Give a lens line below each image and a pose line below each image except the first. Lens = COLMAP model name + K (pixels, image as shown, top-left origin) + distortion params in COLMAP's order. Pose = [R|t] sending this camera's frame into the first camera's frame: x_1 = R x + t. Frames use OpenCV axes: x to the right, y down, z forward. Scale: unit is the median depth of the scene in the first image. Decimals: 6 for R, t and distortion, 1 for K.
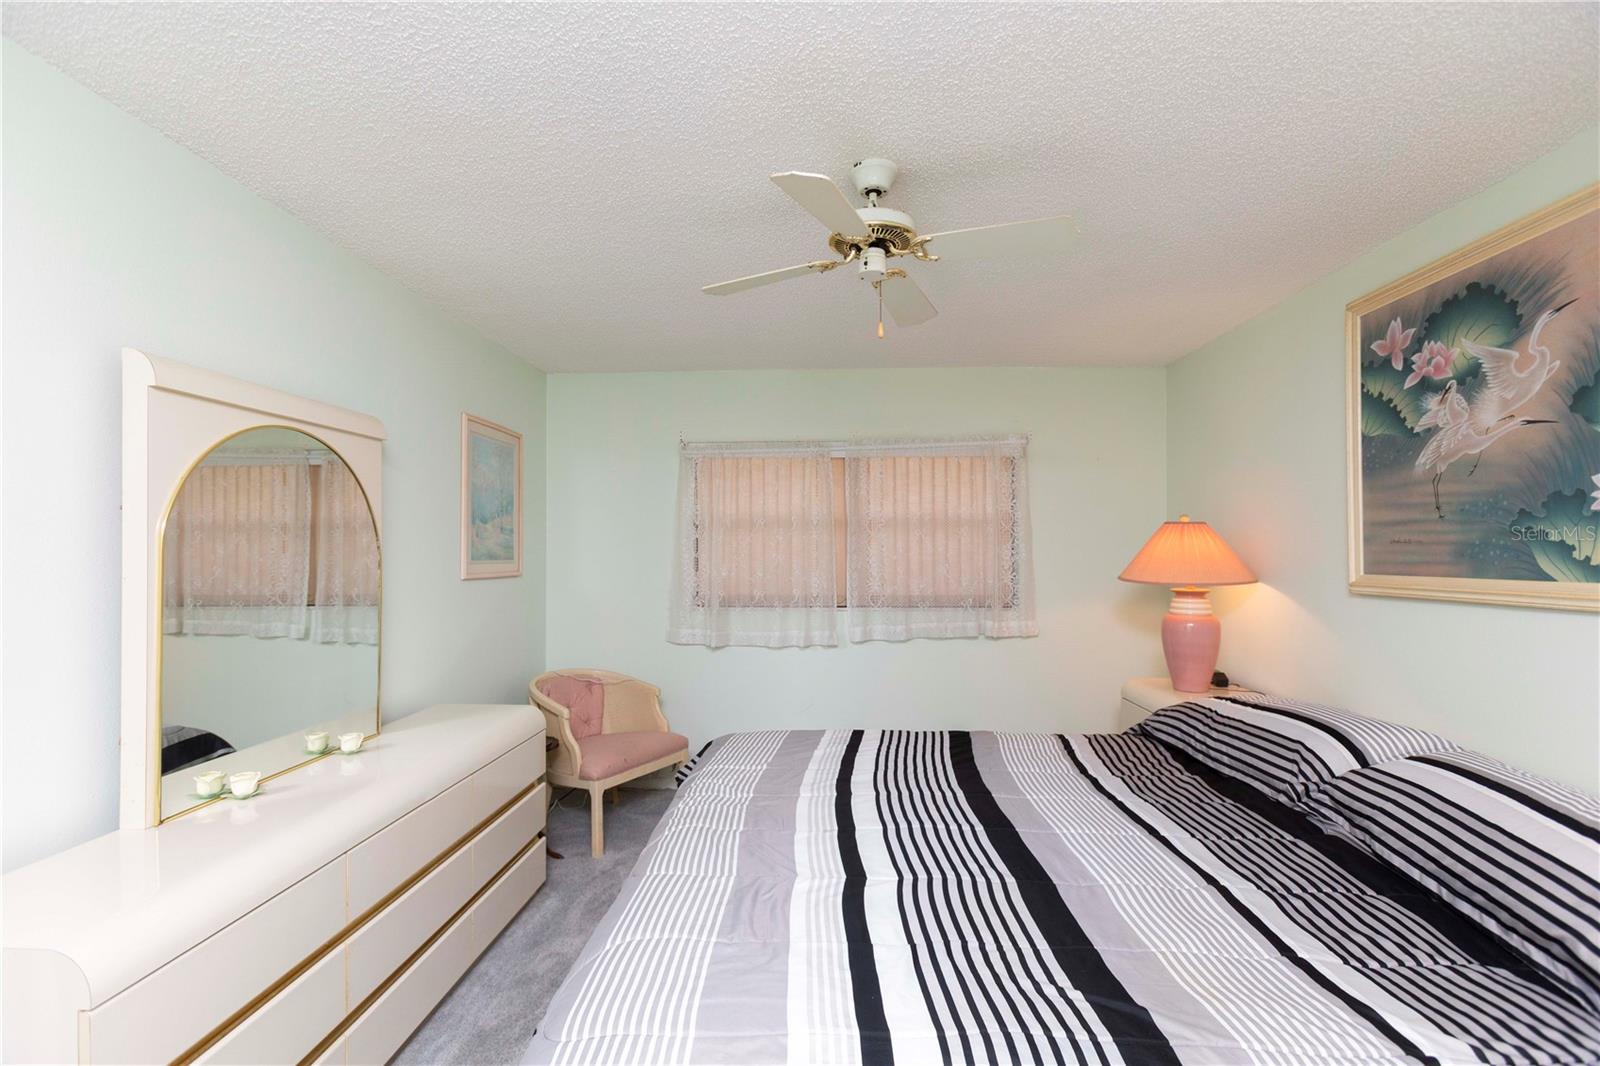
lens RADIAL K [[709.2, 0, 794.8], [0, 709.2, 539.4], [0, 0, 1]] dist [-0.002408, 0.018566]
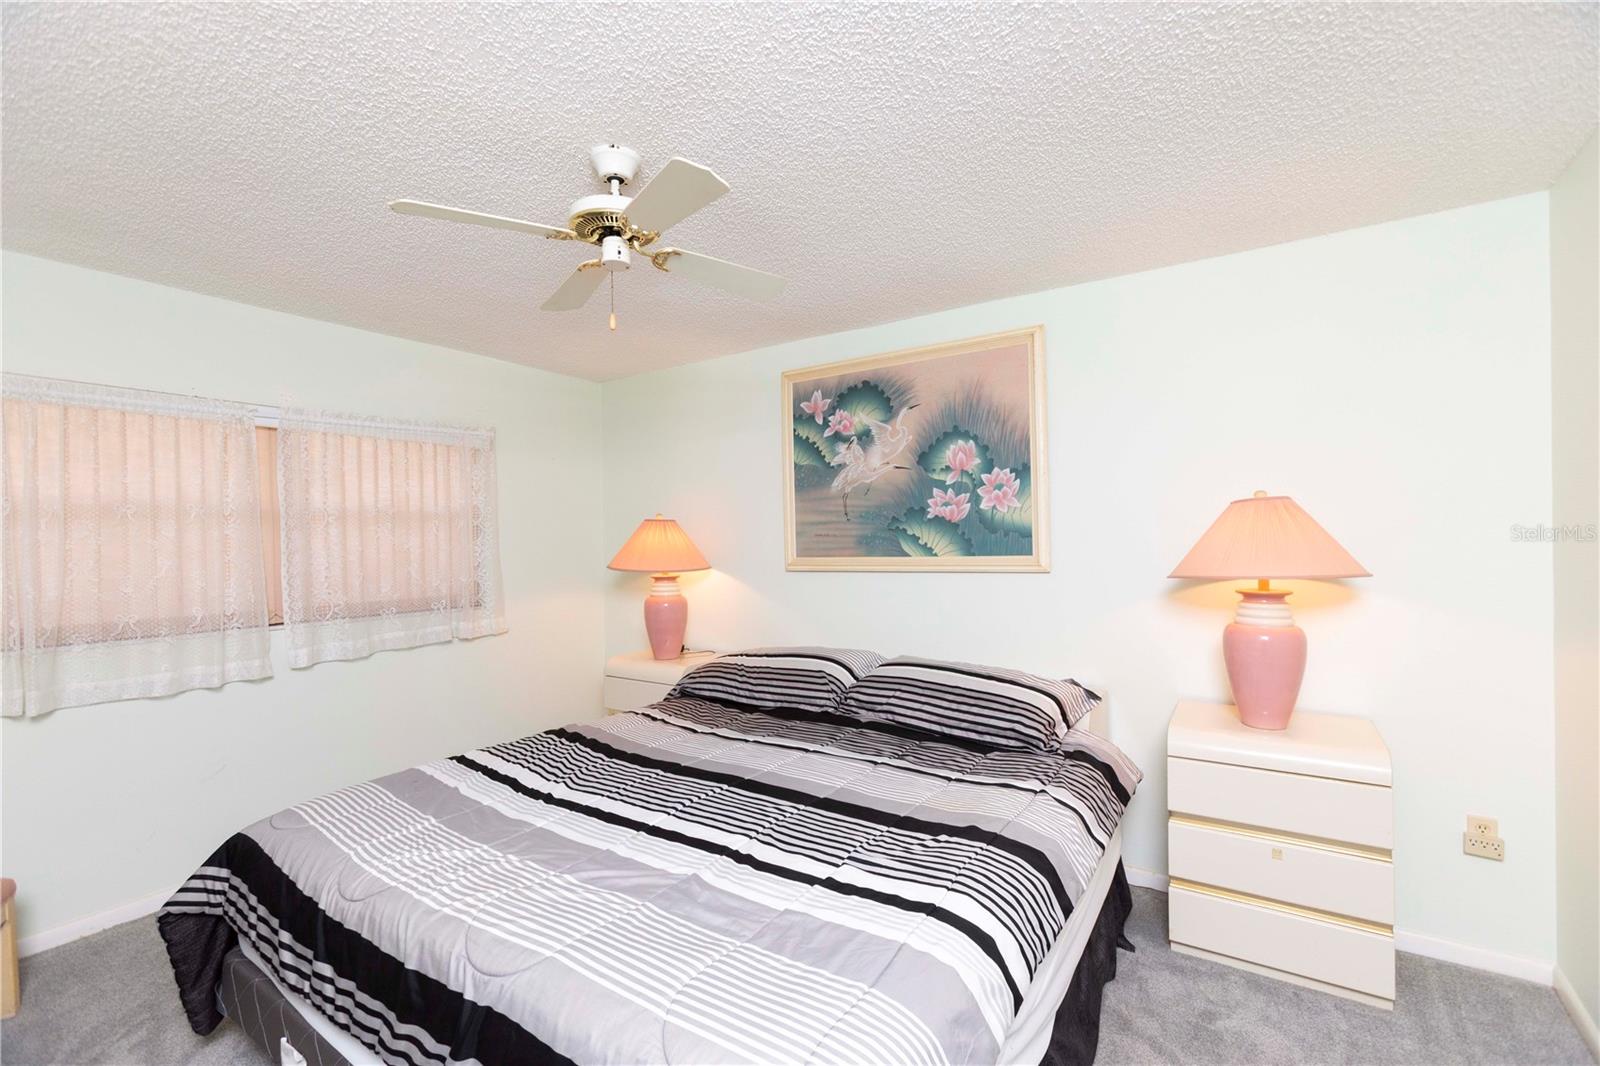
lens RADIAL K [[709.2, 0, 794.8], [0, 709.2, 539.4], [0, 0, 1]] dist [-0.002408, 0.018566]
pose [[0.543168, -0.009507, 0.839570, -0.484115], [0.003537, 0.999953, 0.009034, -0.001756], [-0.839616, -0.001938, 0.543176, 0.217806]]
